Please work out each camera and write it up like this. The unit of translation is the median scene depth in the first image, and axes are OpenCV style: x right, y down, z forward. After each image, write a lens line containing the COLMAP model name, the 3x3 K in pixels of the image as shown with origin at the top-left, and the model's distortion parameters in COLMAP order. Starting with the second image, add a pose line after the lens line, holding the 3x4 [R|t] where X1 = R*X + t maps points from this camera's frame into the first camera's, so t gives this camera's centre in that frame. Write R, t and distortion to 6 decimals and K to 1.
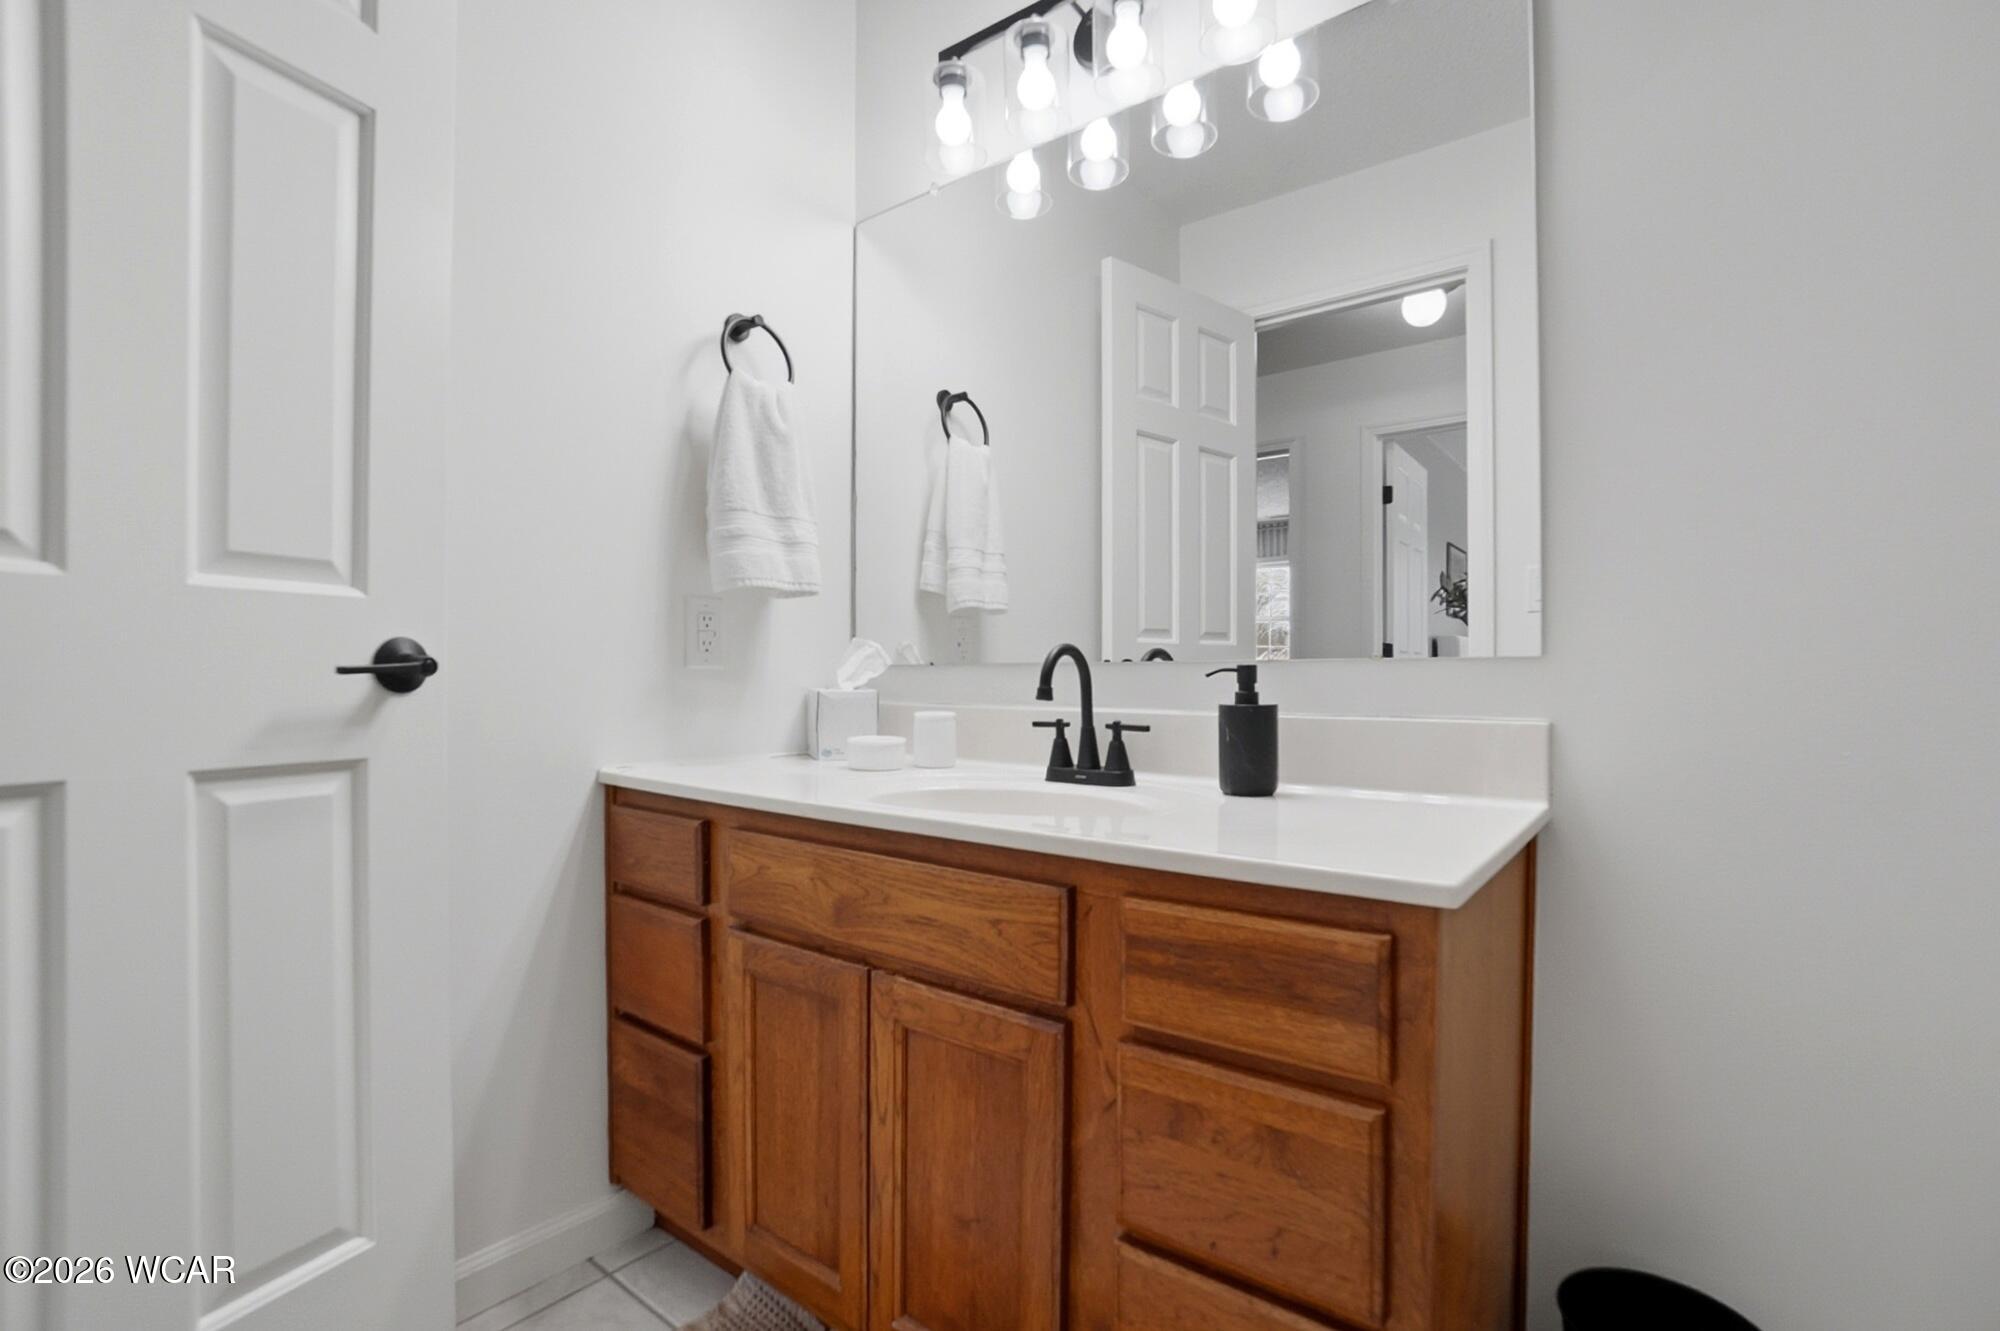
lens RADIAL K [[899.5, 0, 1000.8], [0, 899.5, 677.4], [0, 0, 1]] dist [-0.050525, -0.000150]
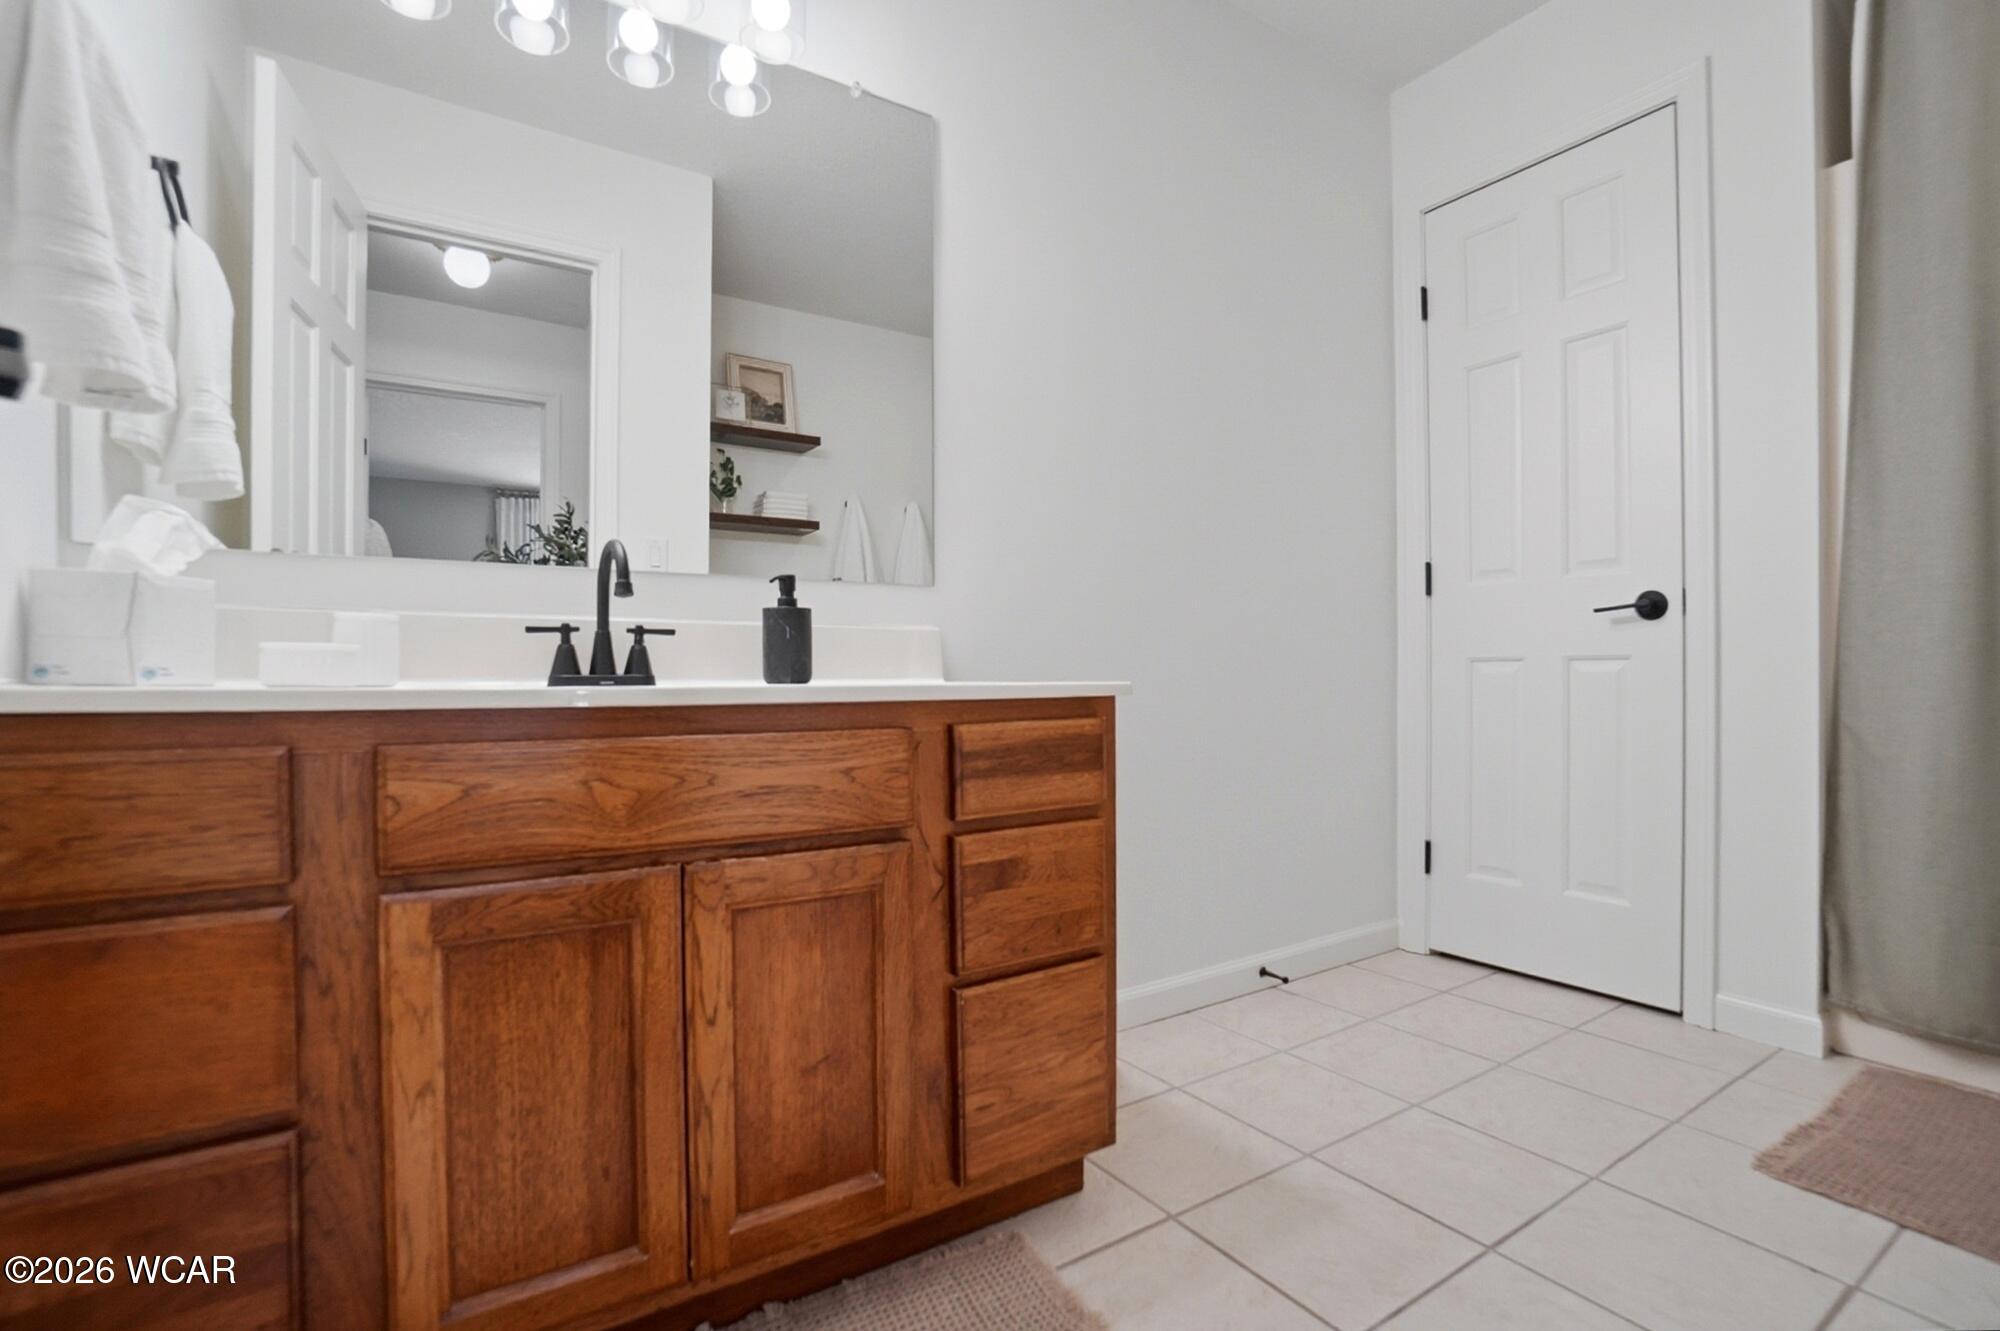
lens RADIAL K [[908.4, 0, 984.7], [0, 908.4, 683.4], [0, 0, 1]] dist [-0.074268, 0.025912]
pose [[0.334276, -0.012916, 0.942387, -0.880396], [0.003482, 0.999916, 0.012469, 0.132675], [-0.942469, -0.000887, 0.334293, 0.408700]]
